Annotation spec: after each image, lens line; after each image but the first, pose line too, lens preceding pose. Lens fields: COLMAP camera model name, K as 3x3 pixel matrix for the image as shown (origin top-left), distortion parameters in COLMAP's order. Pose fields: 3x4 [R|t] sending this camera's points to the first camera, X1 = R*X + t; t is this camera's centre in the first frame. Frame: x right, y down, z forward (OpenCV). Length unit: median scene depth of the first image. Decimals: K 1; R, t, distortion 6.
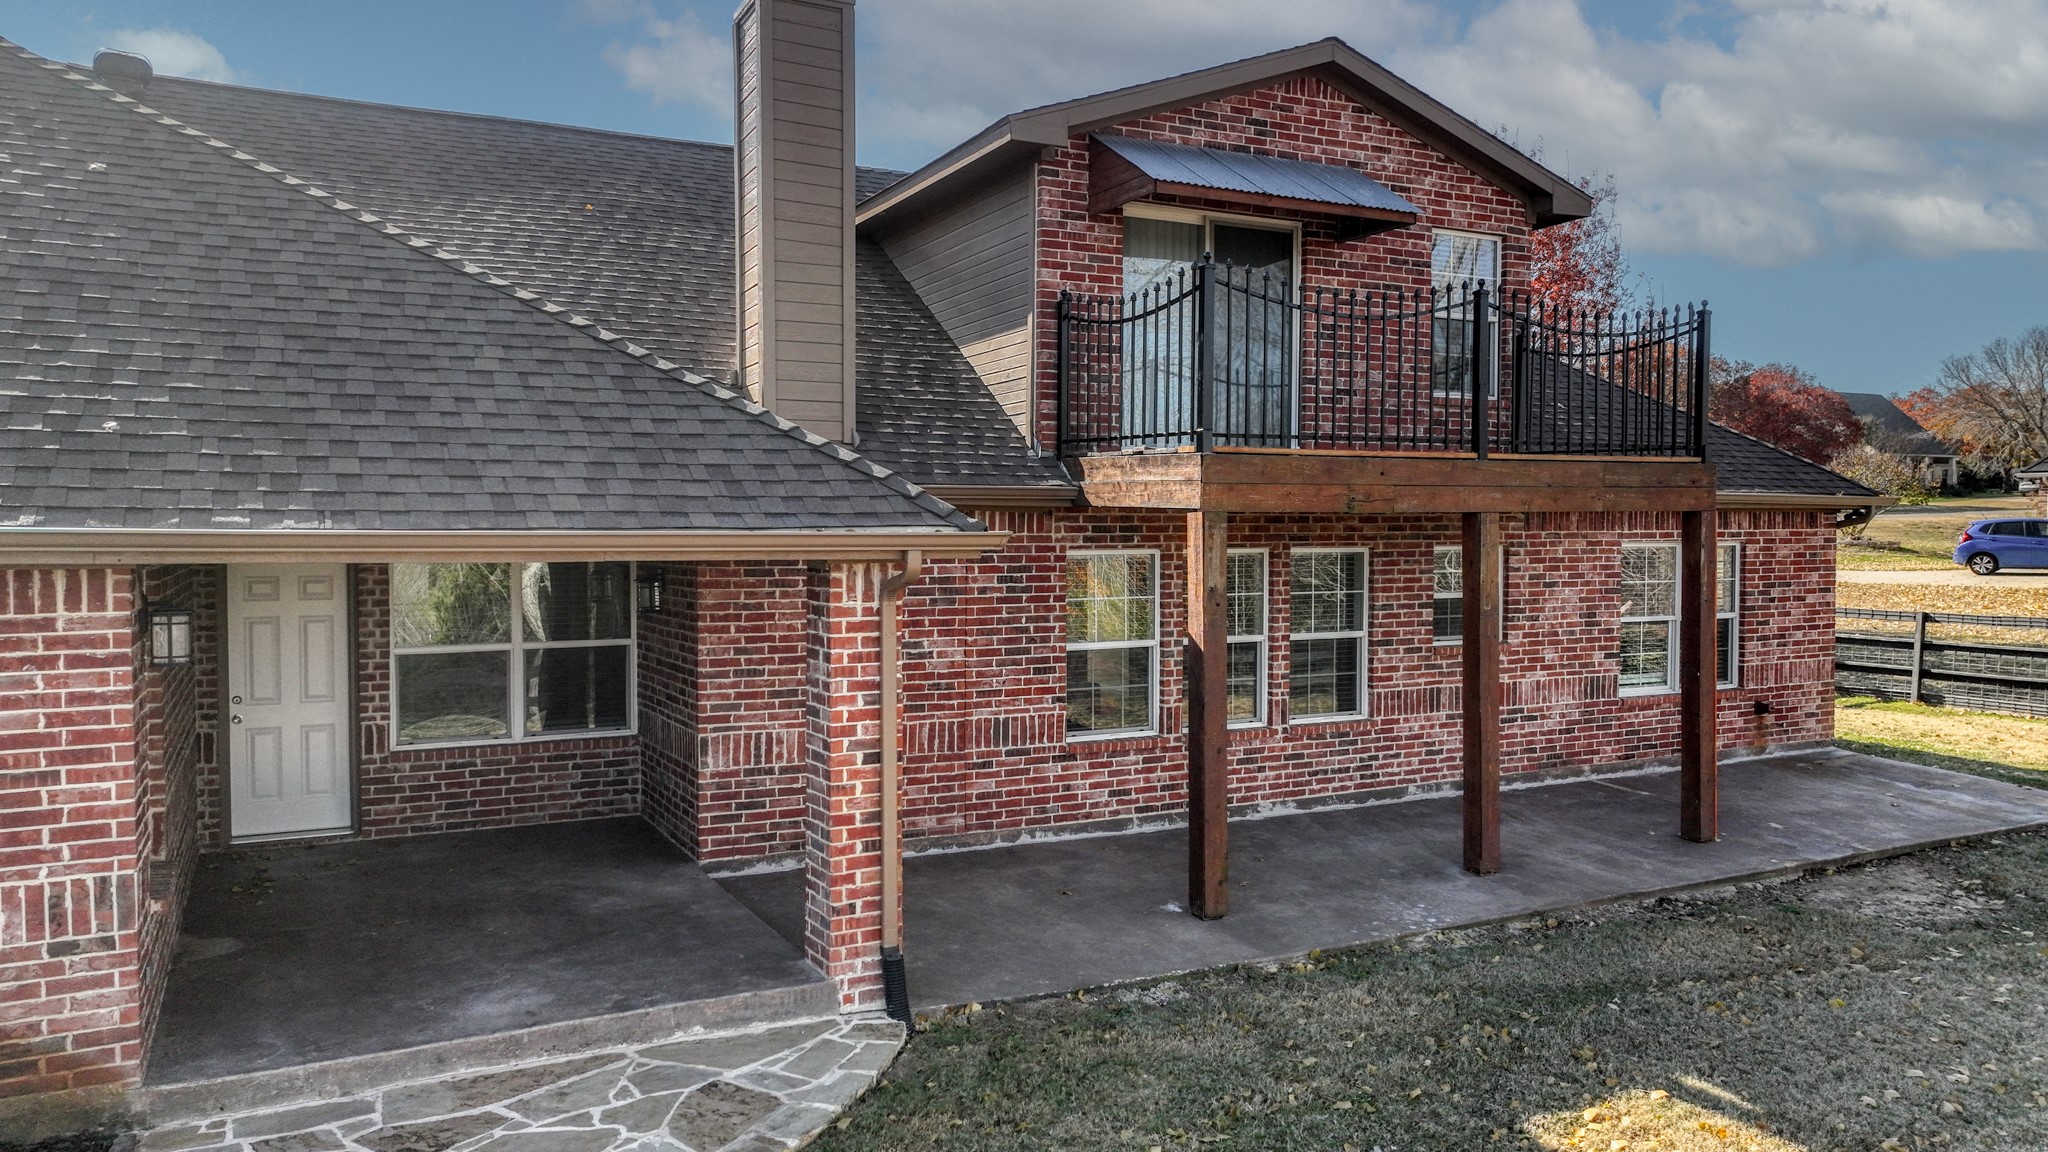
lens RADIAL K [[1454.9, 0, 1024.0], [0, 1454.9, 576.0], [0, 0, 1]] dist [0.002633, 0.000057]
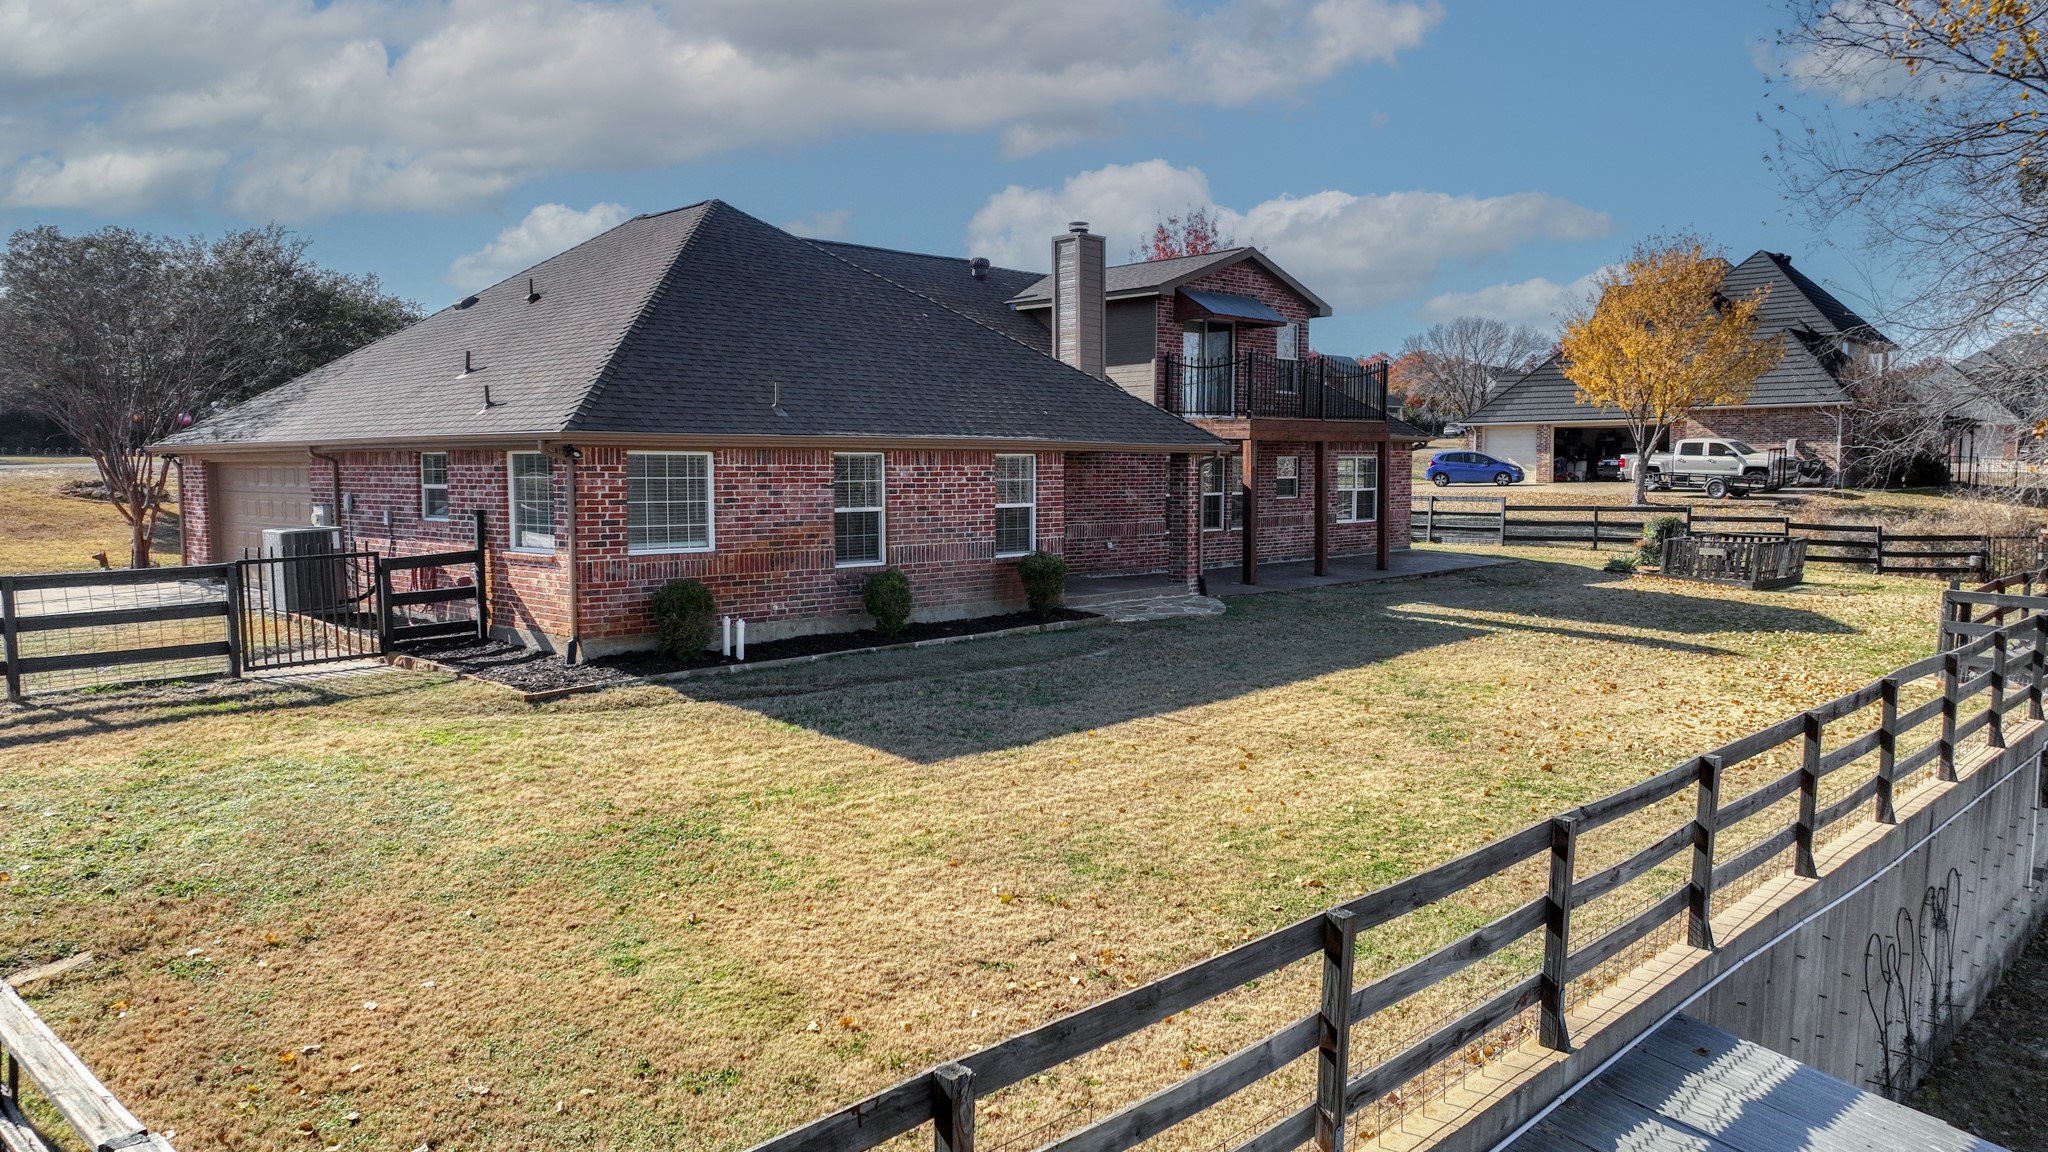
lens RADIAL K [[1454.9, 0, 1024.0], [0, 1454.9, 576.0], [0, 0, 1]] dist [0.002633, 0.000057]
pose [[0.947308, -0.024248, 0.319405, -0.832791], [0.010550, 0.998952, 0.044548, 0.061636], [-0.320150, -0.038831, 0.946571, -1.069606]]
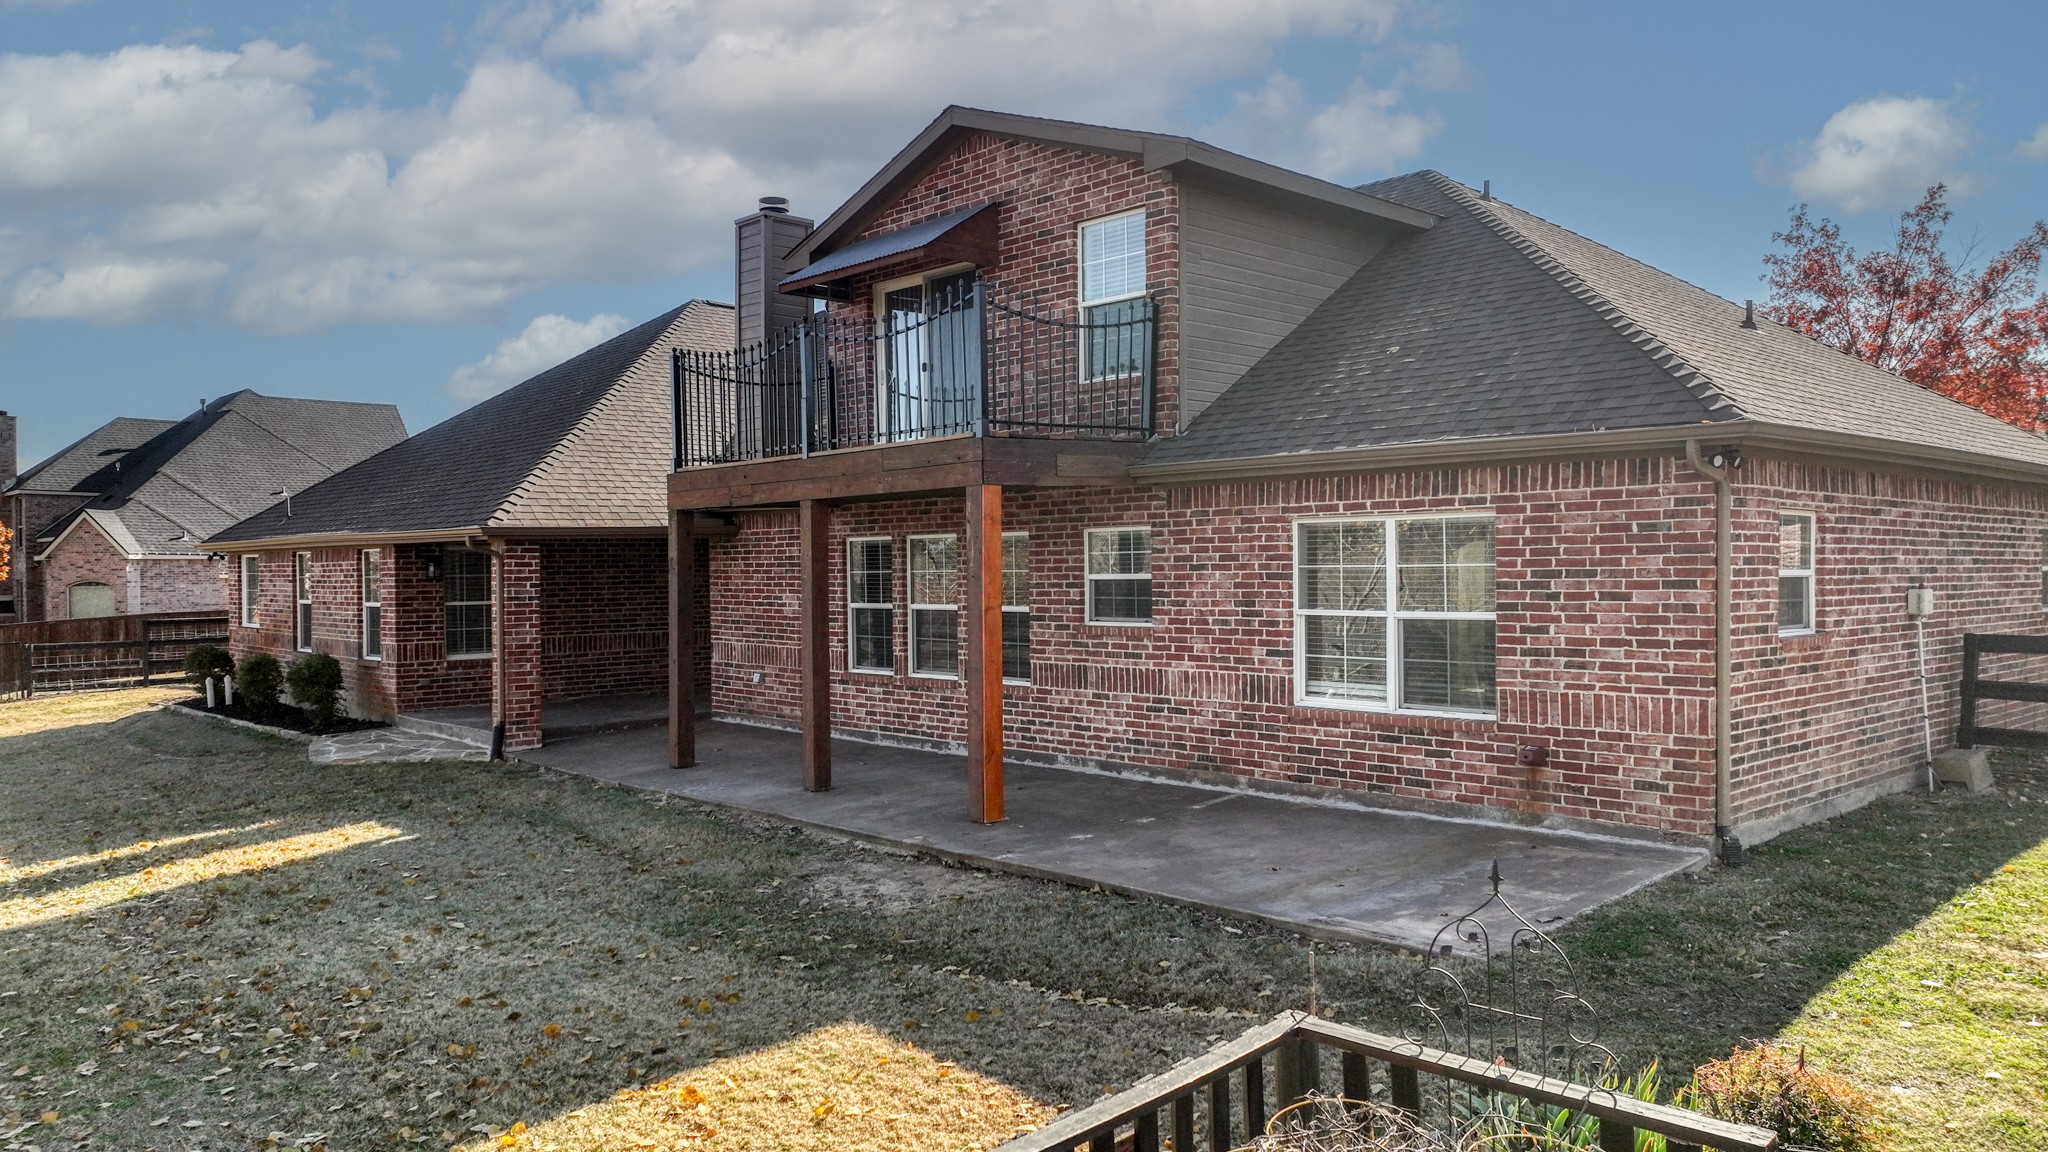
lens RADIAL K [[1454.9, 0, 1024.0], [0, 1454.9, 576.0], [0, 0, 1]] dist [0.002633, 0.000057]
pose [[0.257850, 0.006303, -0.966164, 1.223172], [-0.019873, 0.999802, 0.001218, 0.012476], [0.965981, 0.018887, 0.257924, 0.667035]]
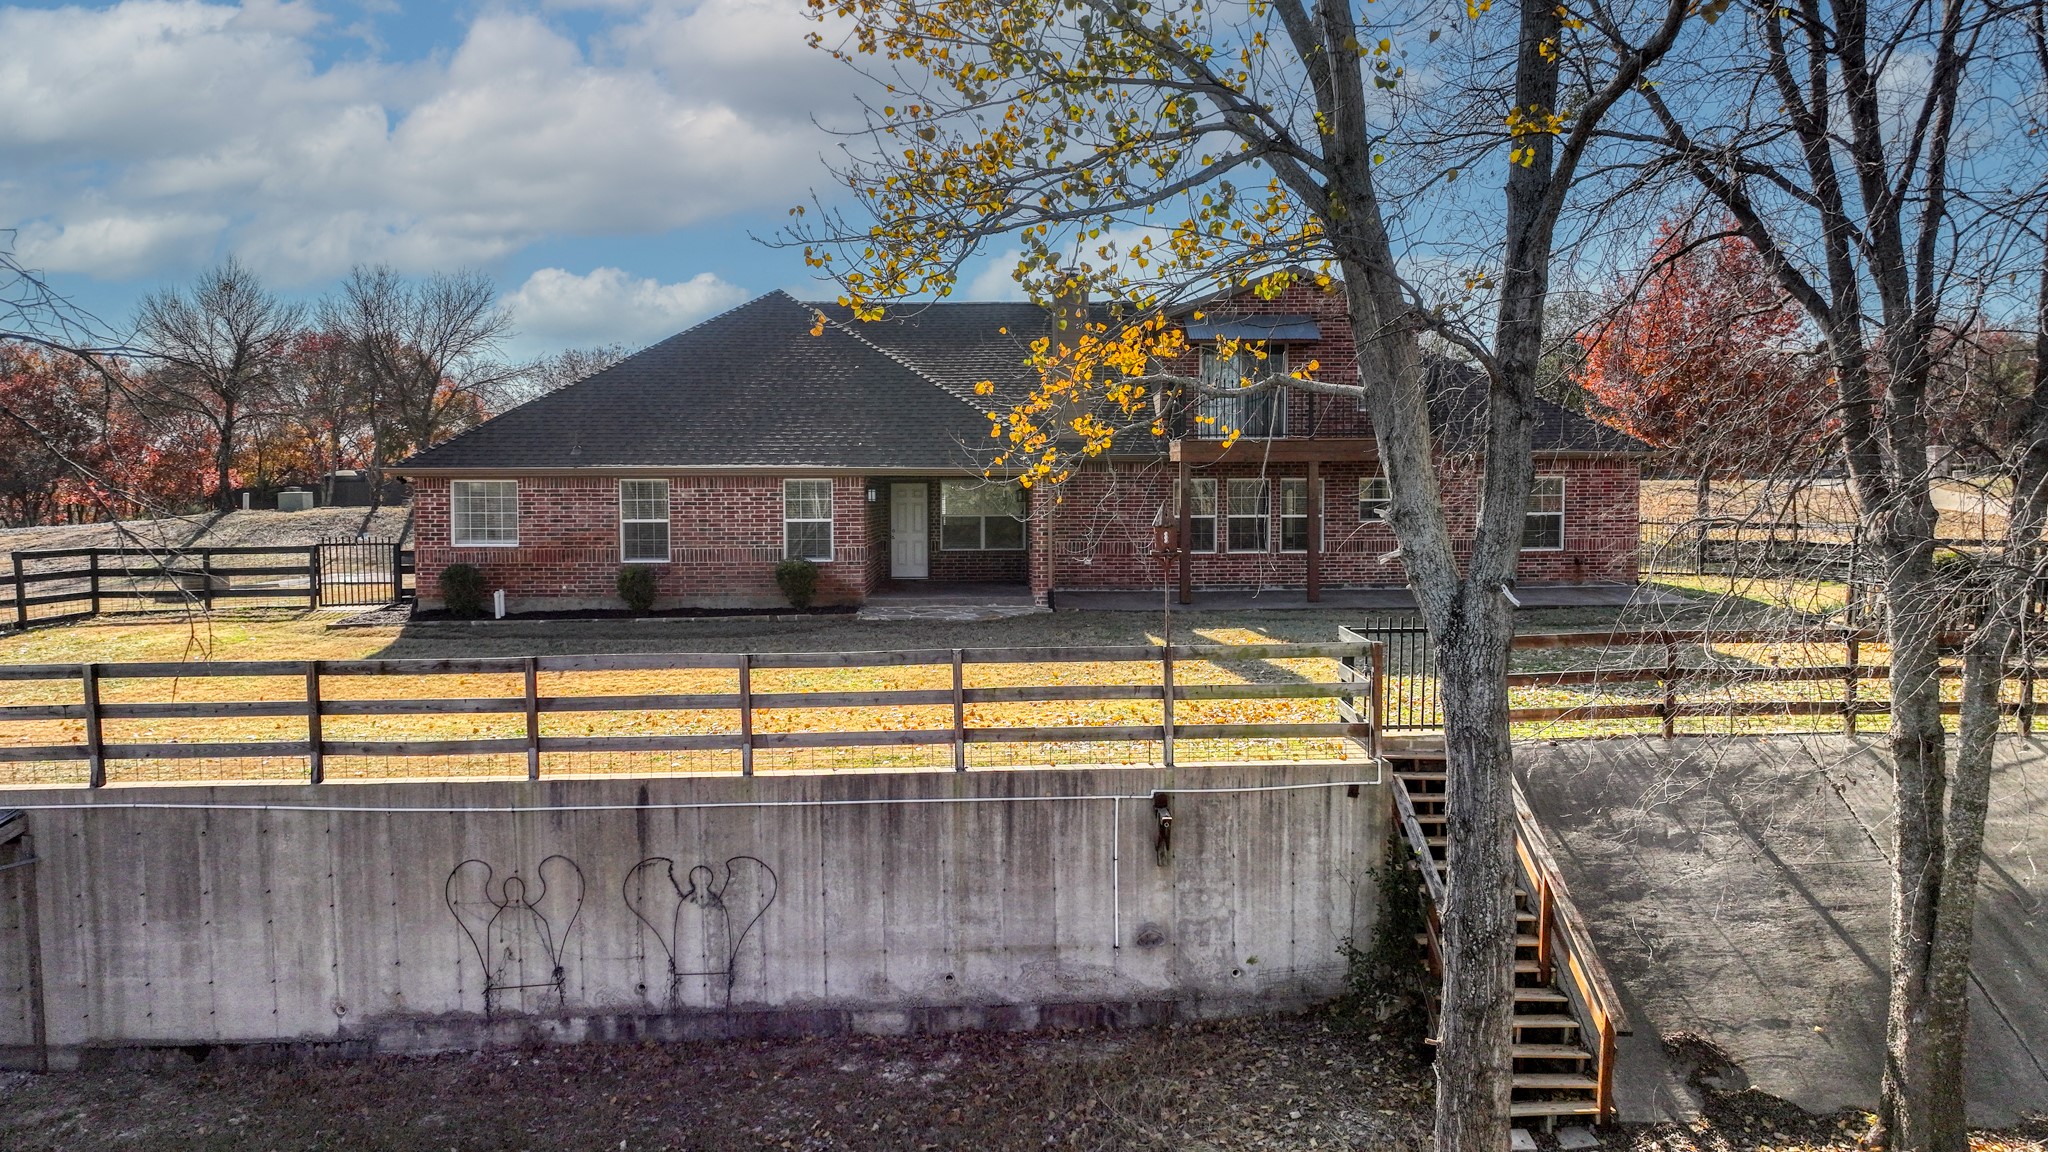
lens RADIAL K [[1454.9, 0, 1024.0], [0, 1454.9, 576.0], [0, 0, 1]] dist [0.002633, 0.000057]
pose [[0.905298, 0.020357, -0.424289, 0.738686], [-0.011033, 0.999641, 0.024422, 0.078987], [0.424634, -0.017428, 0.905197, -1.210230]]
